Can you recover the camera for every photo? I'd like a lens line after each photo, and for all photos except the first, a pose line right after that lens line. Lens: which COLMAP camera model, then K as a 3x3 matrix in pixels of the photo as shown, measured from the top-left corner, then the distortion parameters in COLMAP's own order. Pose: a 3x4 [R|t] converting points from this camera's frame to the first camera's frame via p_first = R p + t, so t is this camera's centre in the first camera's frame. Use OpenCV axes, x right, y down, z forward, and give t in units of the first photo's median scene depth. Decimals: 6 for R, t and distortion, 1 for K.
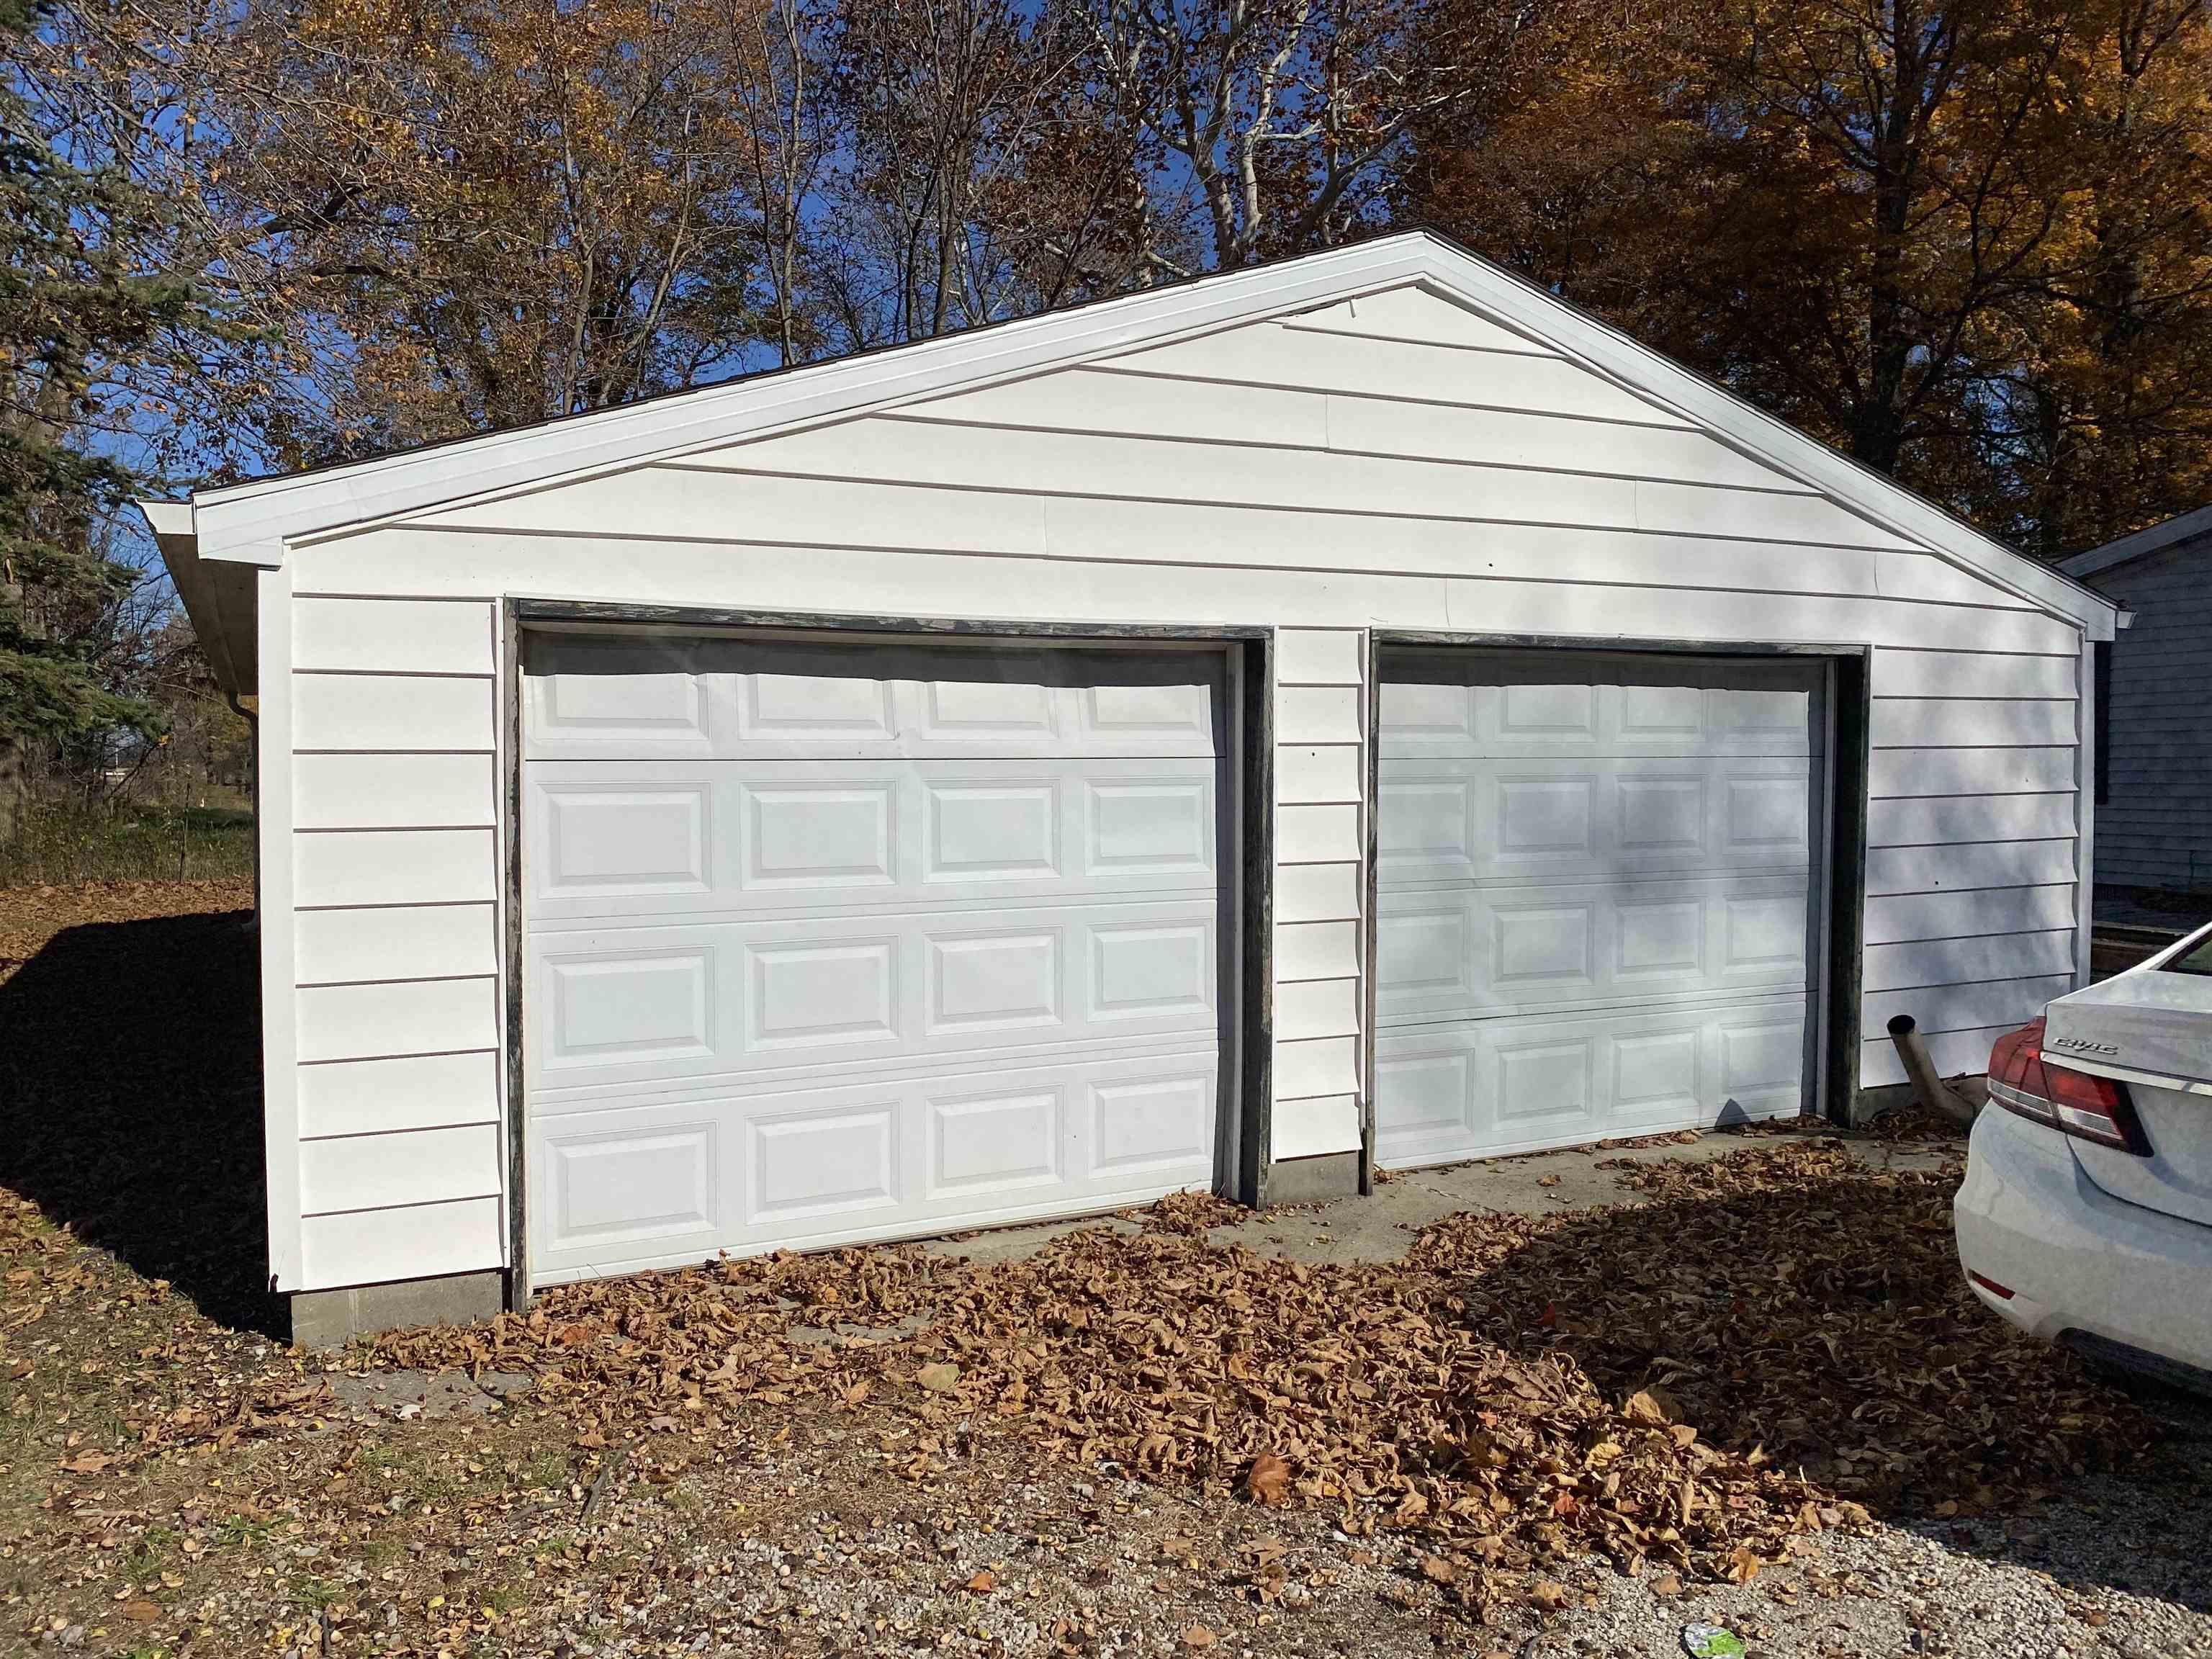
lens RADIAL K [[1744.2, 0, 1106.4], [0, 1744.2, 816.4], [0, 0, 1]] dist [0.045528, -0.013260]
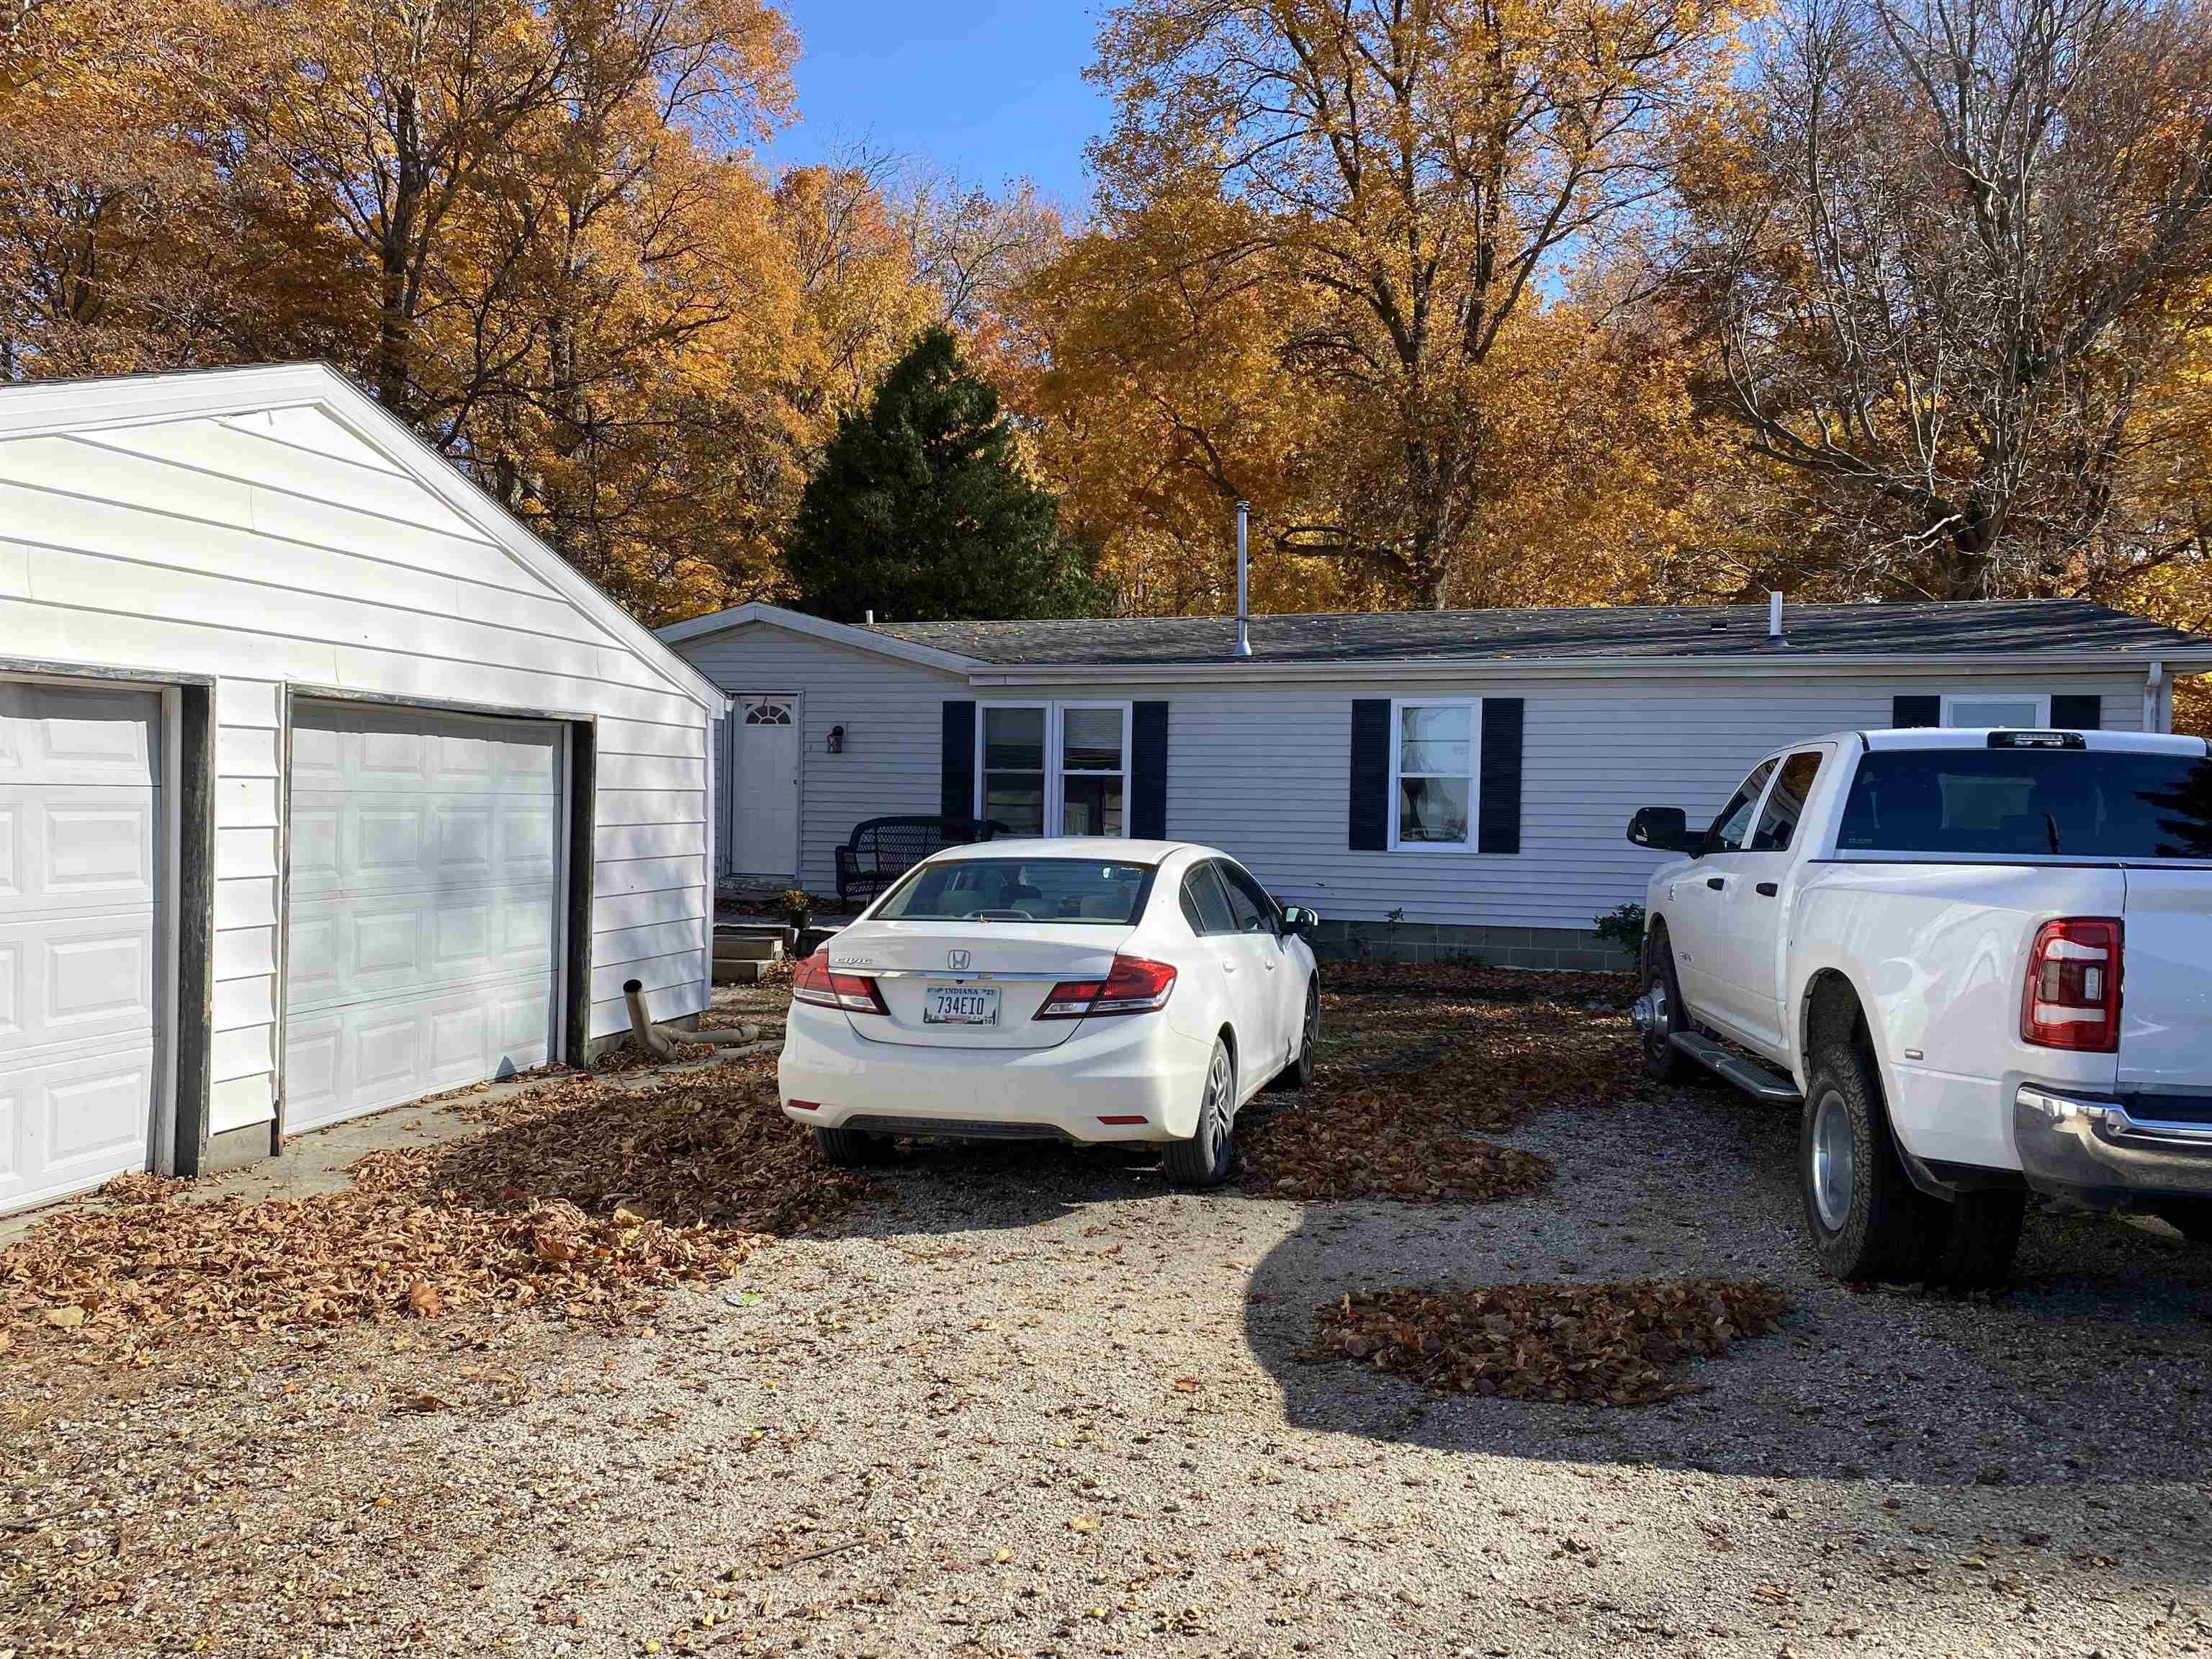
lens RADIAL K [[1670.0, 0, 1106.0], [0, 1670.0, 829.5], [0, 0, 1]] dist [0.240827, -0.001589]
pose [[0.659561, 0.001387, 0.751650, -0.401390], [0.007673, 0.999934, -0.008578, 0.008898], [-0.751612, 0.011425, 0.659507, -0.231794]]
